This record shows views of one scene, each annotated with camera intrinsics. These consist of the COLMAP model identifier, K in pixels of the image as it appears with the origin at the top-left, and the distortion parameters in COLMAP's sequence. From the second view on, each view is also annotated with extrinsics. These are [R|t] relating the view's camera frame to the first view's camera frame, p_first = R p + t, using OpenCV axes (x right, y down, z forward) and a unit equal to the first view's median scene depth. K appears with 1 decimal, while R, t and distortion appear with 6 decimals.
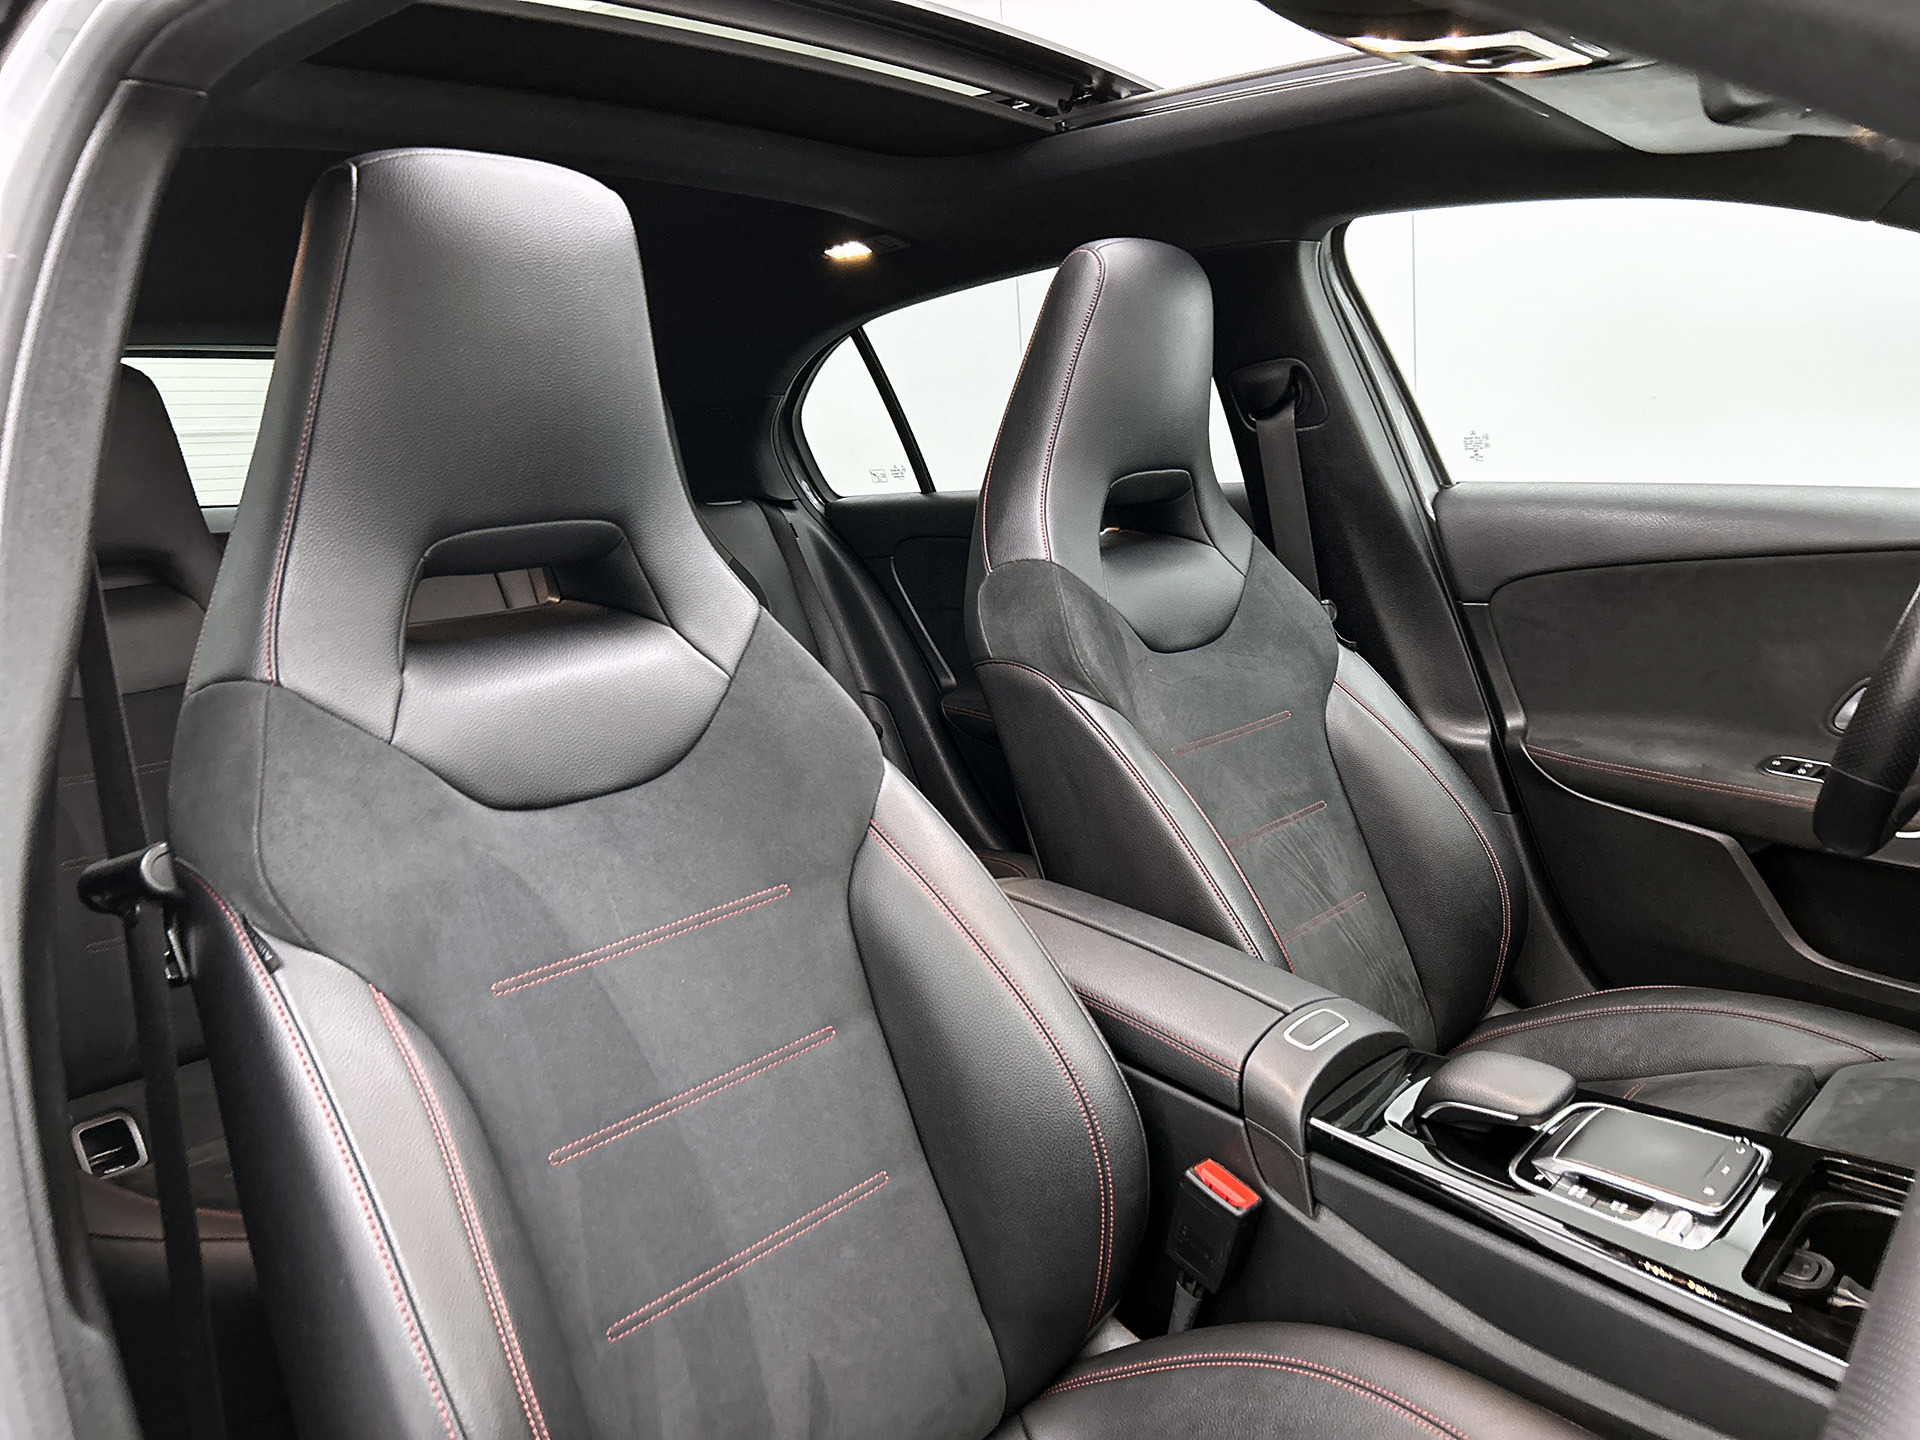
lens RADIAL K [[1428.3, 0, 963.7], [0, 1428.3, 687.9], [0, 0, 1]] dist [0.031442, -0.097918]
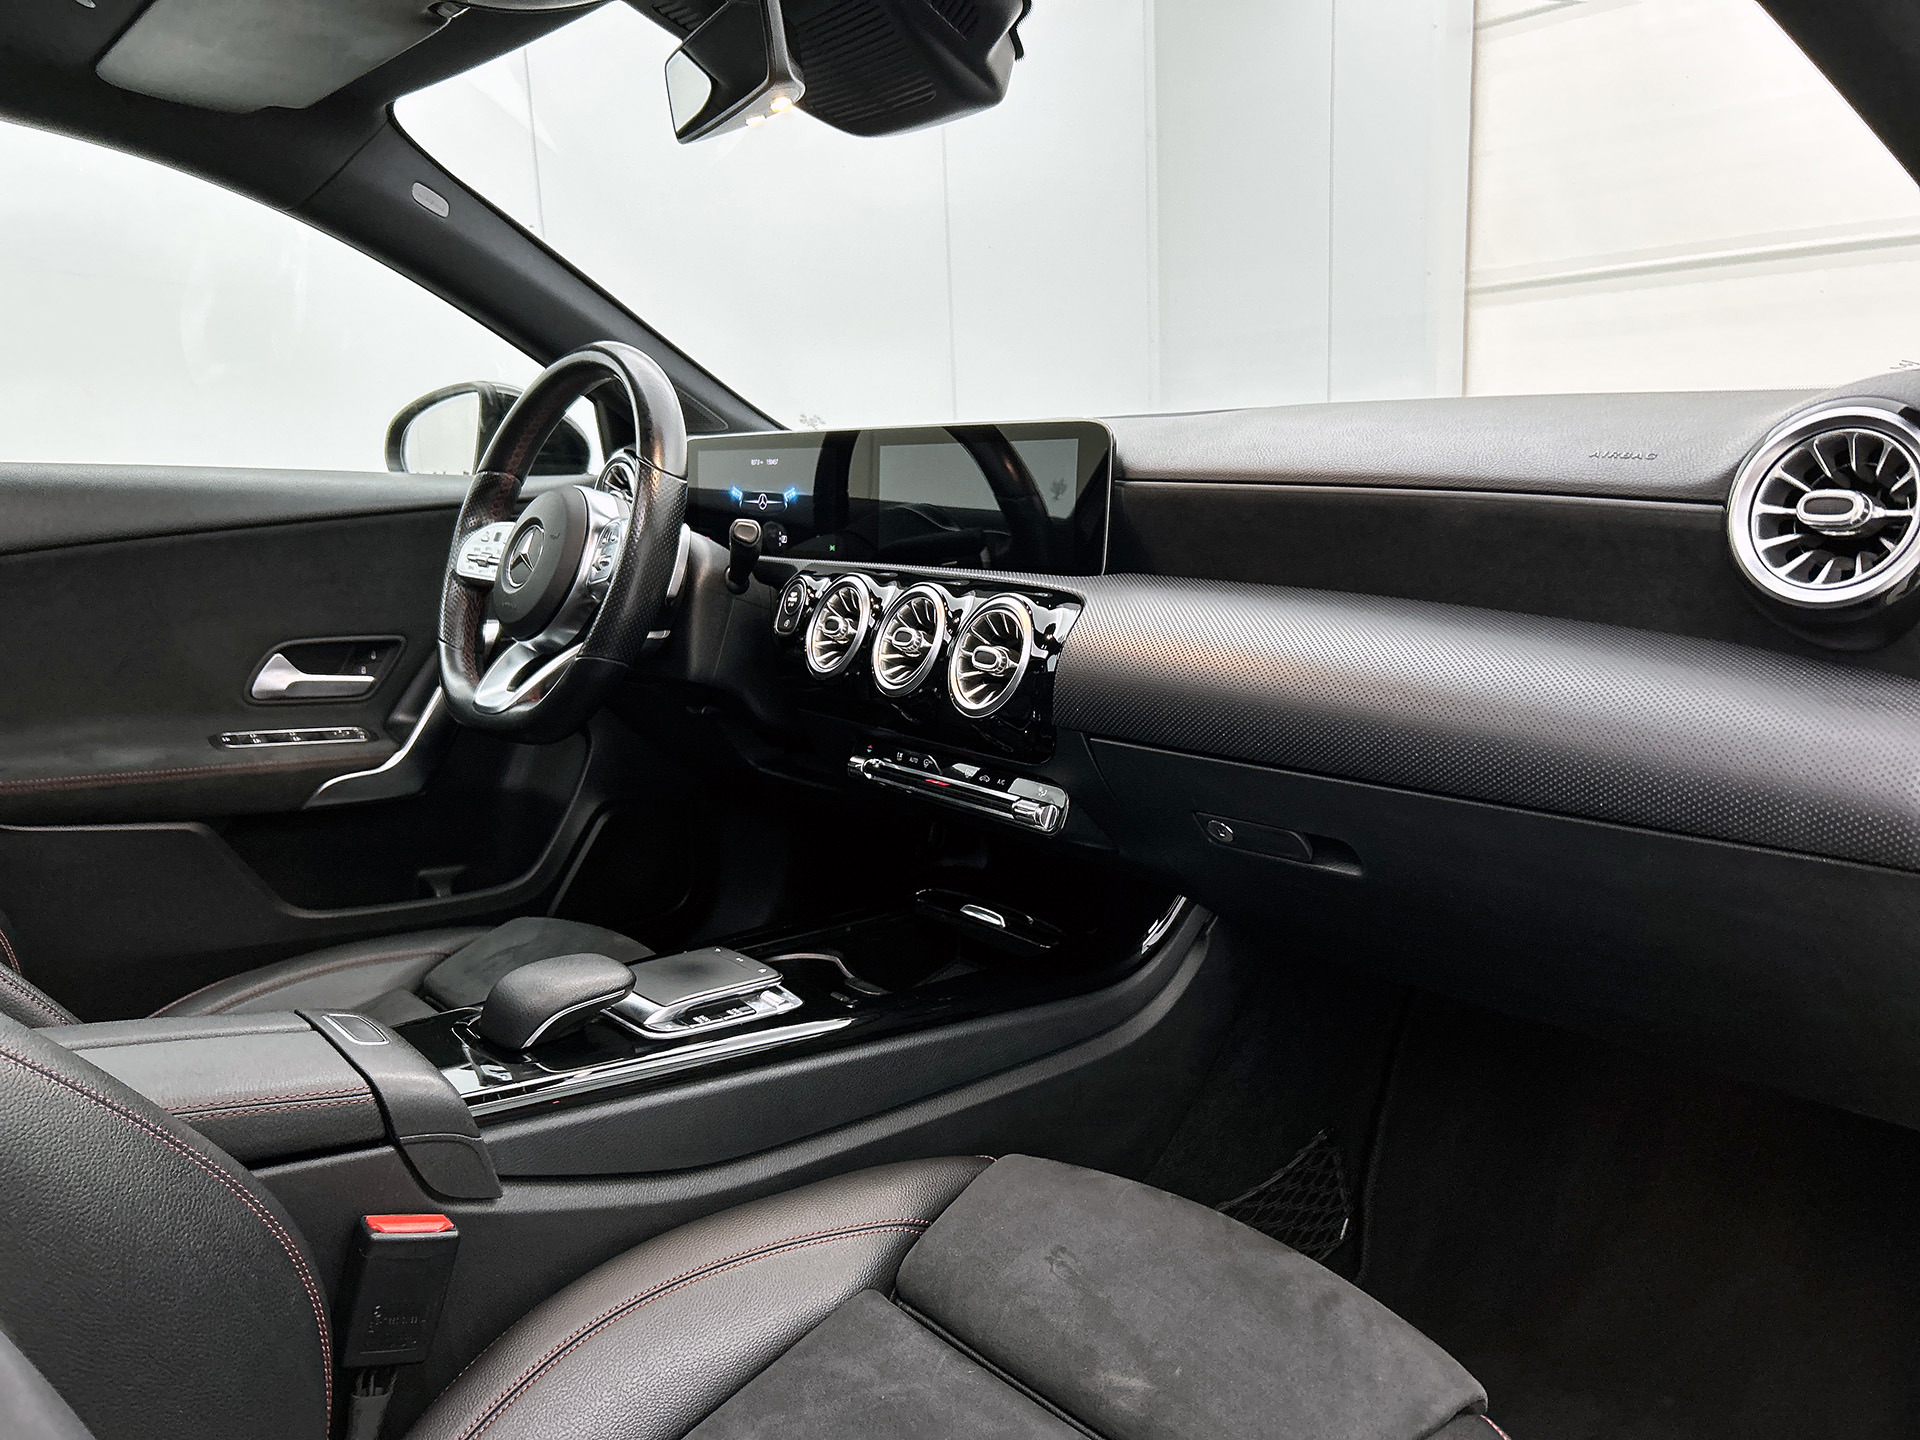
lens RADIAL K [[1434.8, 0, 960.0], [0, 1434.8, 720.0], [0, 0, 1]] dist [0.082999, -0.101078]
pose [[0.128372, -0.135471, 0.982430, -0.539005], [0.190319, 0.975579, 0.109658, 0.037821], [-0.973293, 0.172898, 0.151020, 0.518307]]
